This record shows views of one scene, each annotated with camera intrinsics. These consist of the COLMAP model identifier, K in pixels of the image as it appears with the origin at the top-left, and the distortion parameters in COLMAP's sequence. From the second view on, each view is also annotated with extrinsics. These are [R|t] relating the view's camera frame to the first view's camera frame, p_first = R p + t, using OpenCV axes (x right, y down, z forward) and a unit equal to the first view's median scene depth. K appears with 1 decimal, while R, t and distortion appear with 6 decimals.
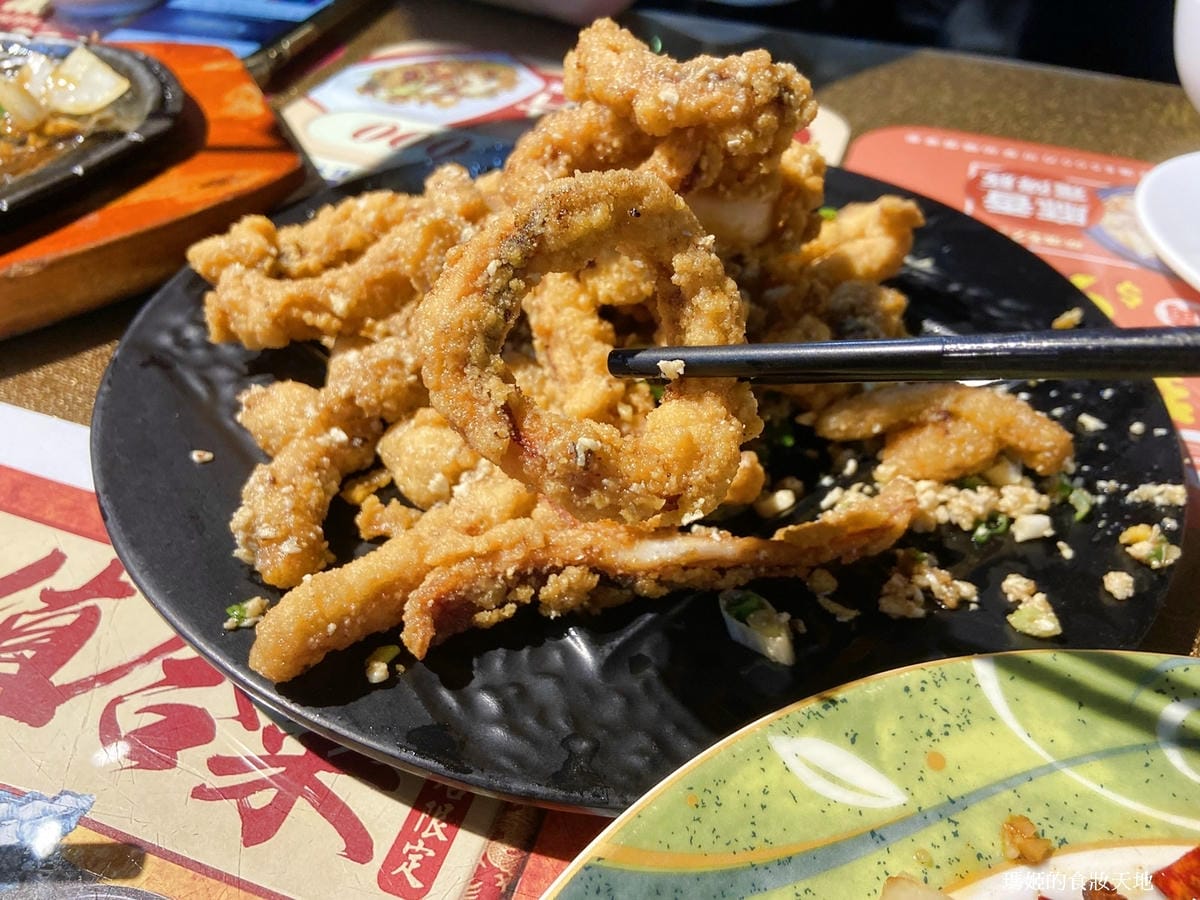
lens RADIAL K [[891.6, 0, 596.7], [0, 891.6, 386.7], [0, 0, 1]] dist [0.141087, -0.236400]
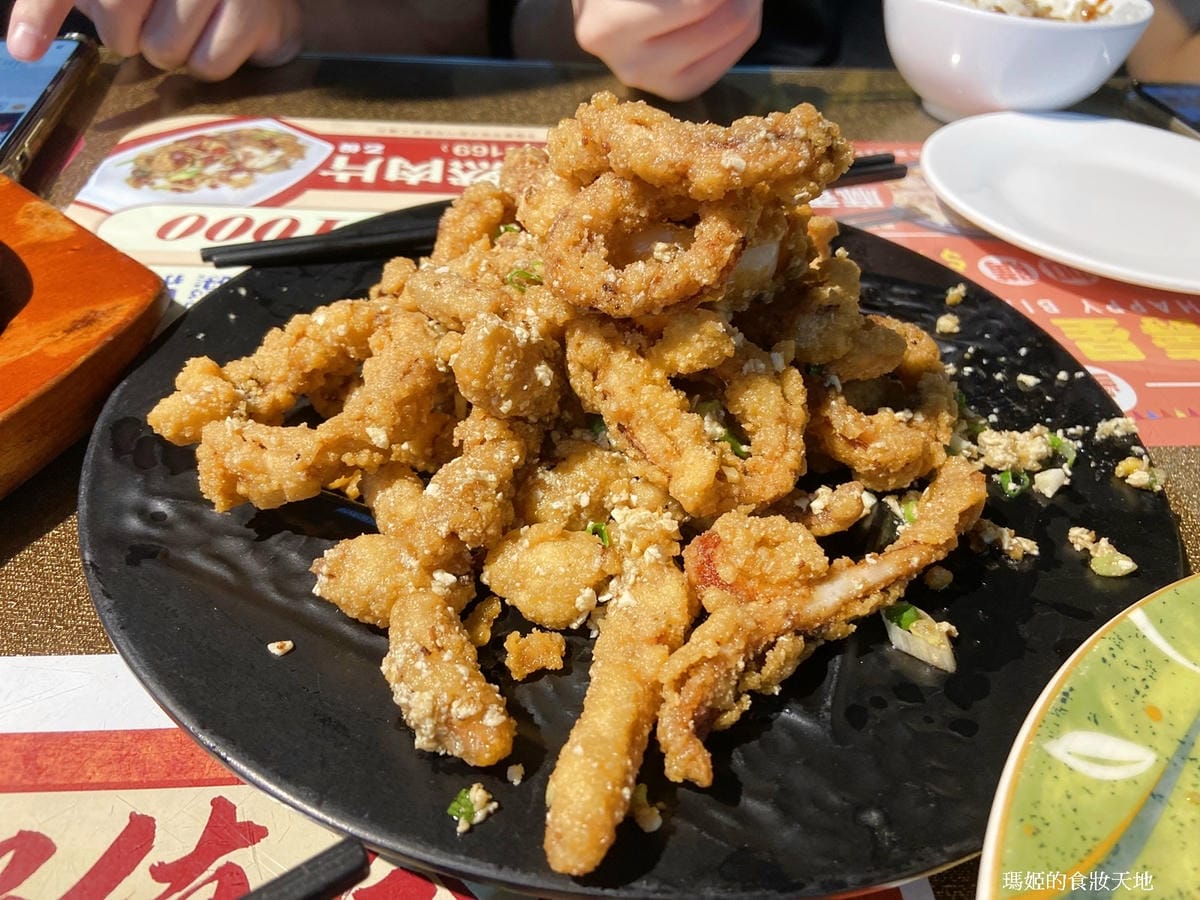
lens RADIAL K [[853.4, 0, 600.6], [0, 853.4, 414.2], [0, 0, 1]] dist [0.148937, -0.188802]
pose [[0.926725, -0.231206, 0.296184, -0.364788], [0.226683, 0.972683, 0.050028, -0.116808], [-0.299660, 0.020778, 0.953820, 0.118328]]
